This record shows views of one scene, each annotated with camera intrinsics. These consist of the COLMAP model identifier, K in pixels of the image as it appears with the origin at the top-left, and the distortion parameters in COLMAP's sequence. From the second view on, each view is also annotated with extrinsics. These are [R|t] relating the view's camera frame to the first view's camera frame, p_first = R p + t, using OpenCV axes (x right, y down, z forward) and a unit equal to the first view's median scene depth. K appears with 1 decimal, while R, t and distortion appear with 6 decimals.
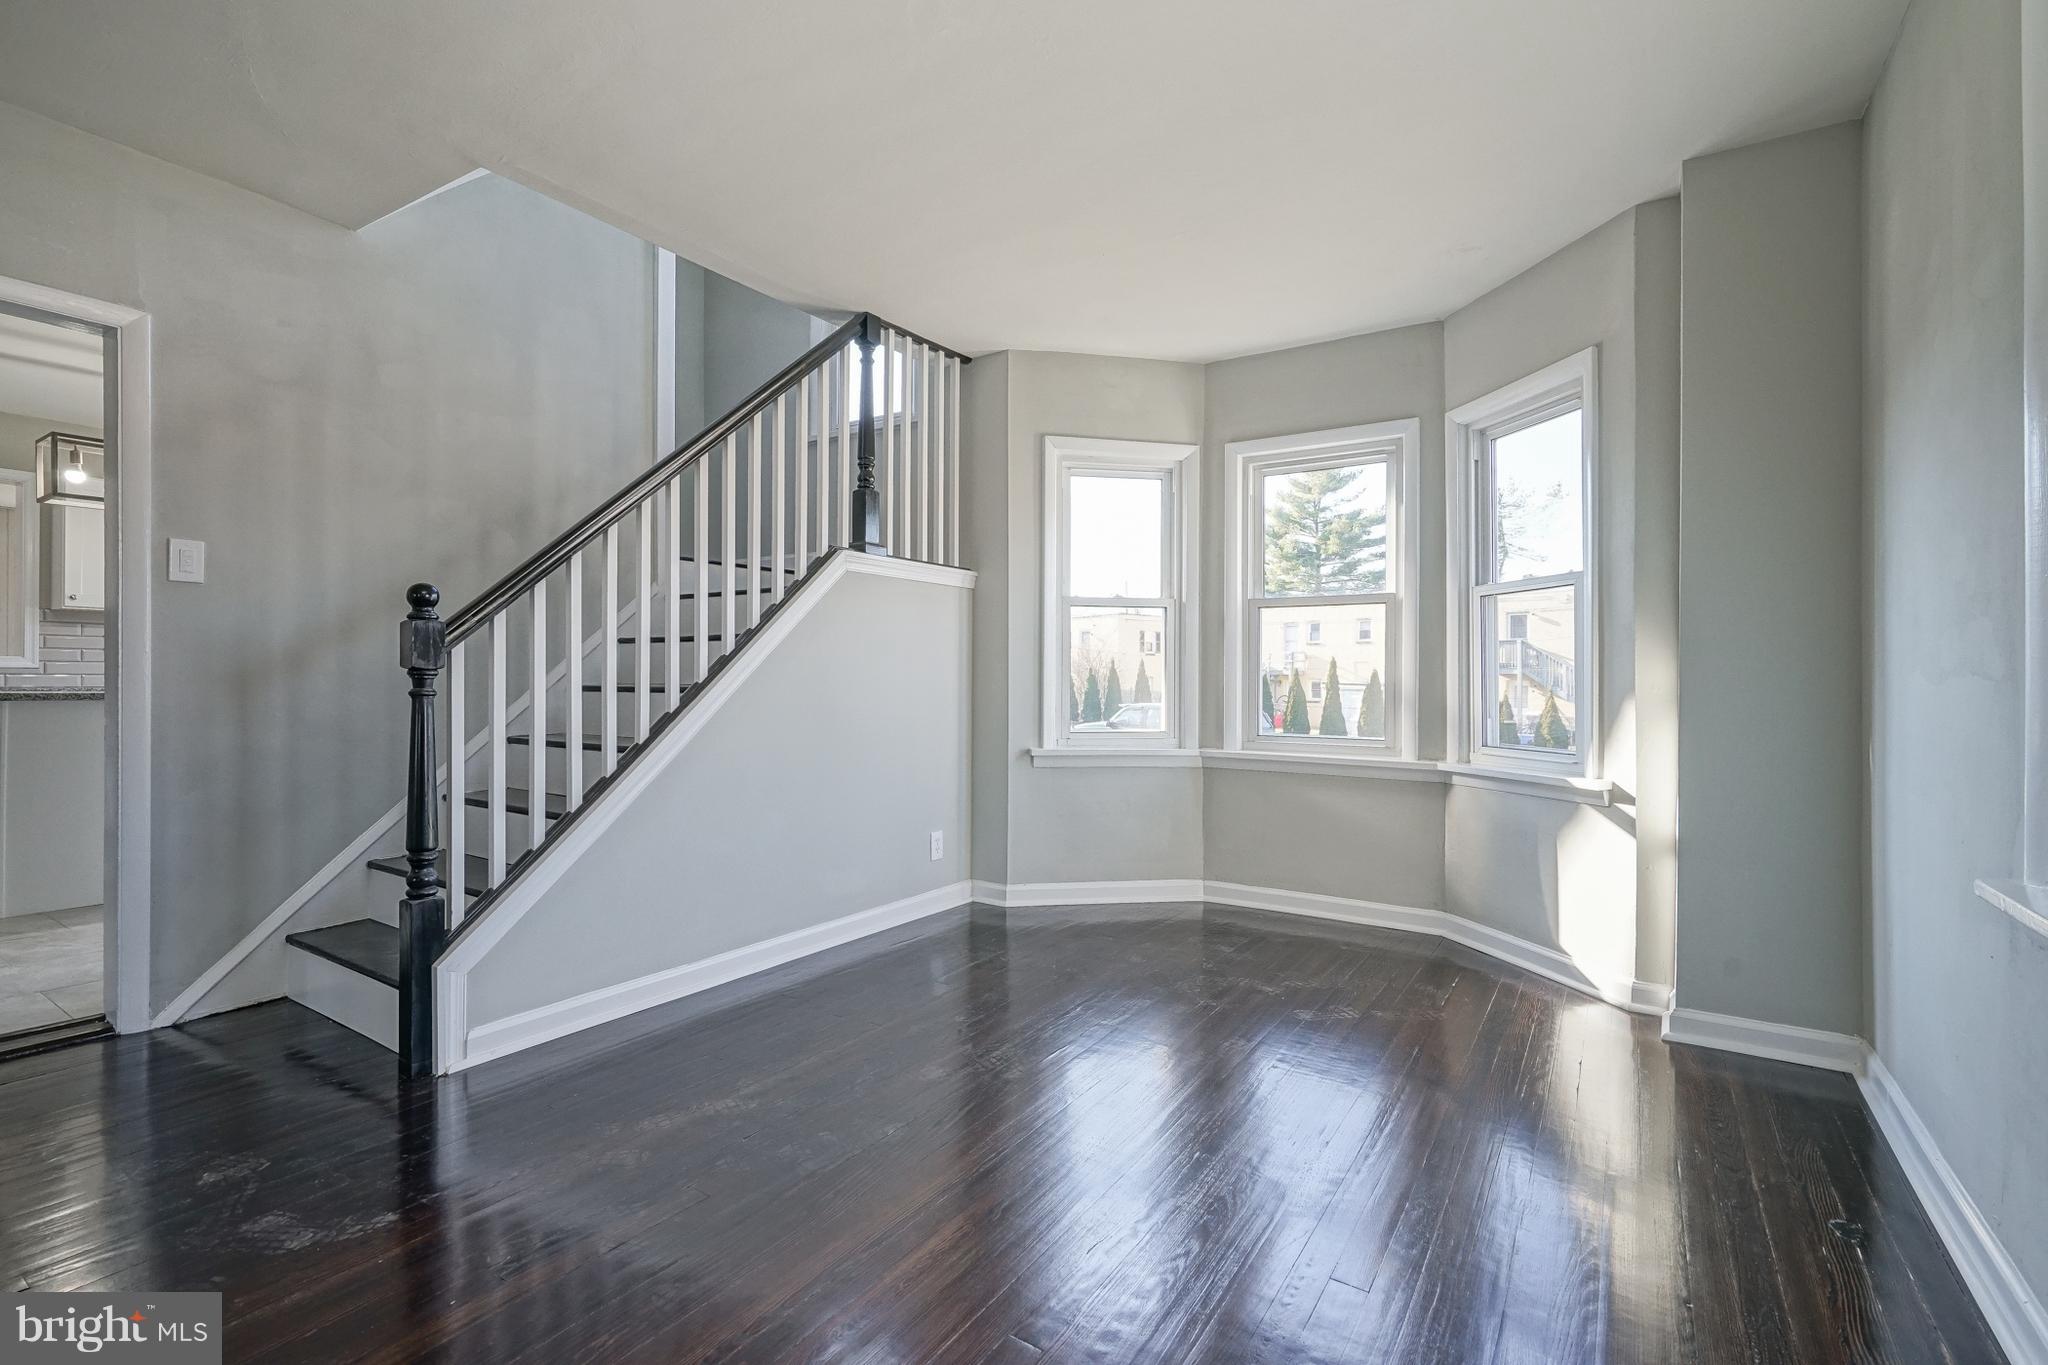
lens RADIAL K [[931.7, 0, 1031.3], [0, 931.7, 674.5], [0, 0, 1]] dist [-0.000980, 0.000247]
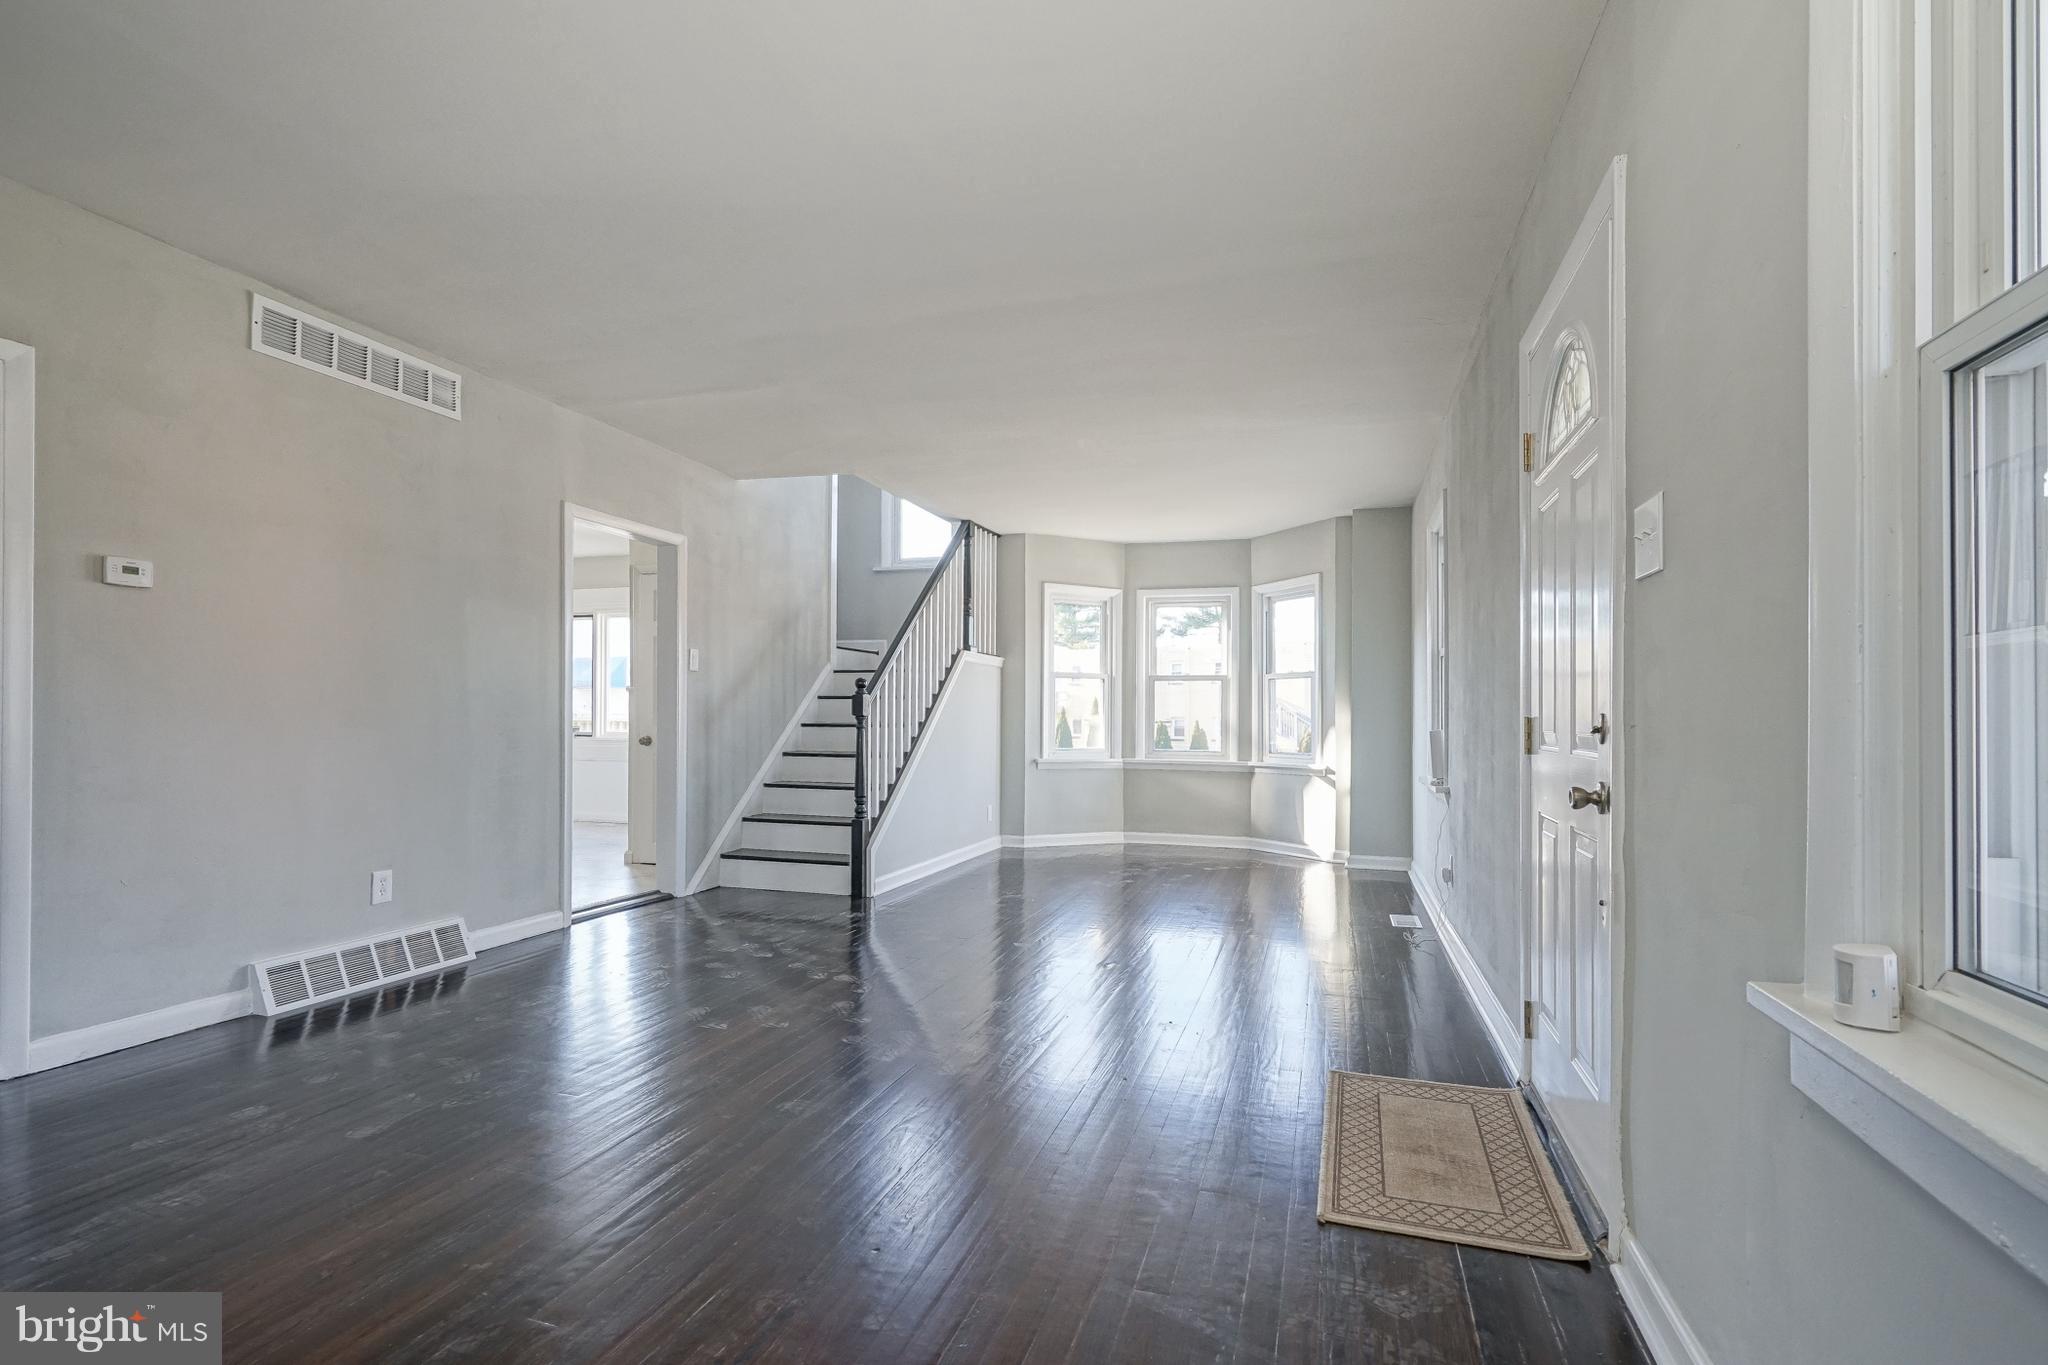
lens RADIAL K [[938.8, 0, 1053.3], [0, 938.8, 710.3], [0, 0, 1]] dist [-0.000387, 0.000043]
pose [[0.959193, 0.003925, 0.282725, -0.526039], [-0.003288, 0.999991, -0.002731, -0.008834], [-0.282733, 0.001690, 0.959197, -0.800855]]
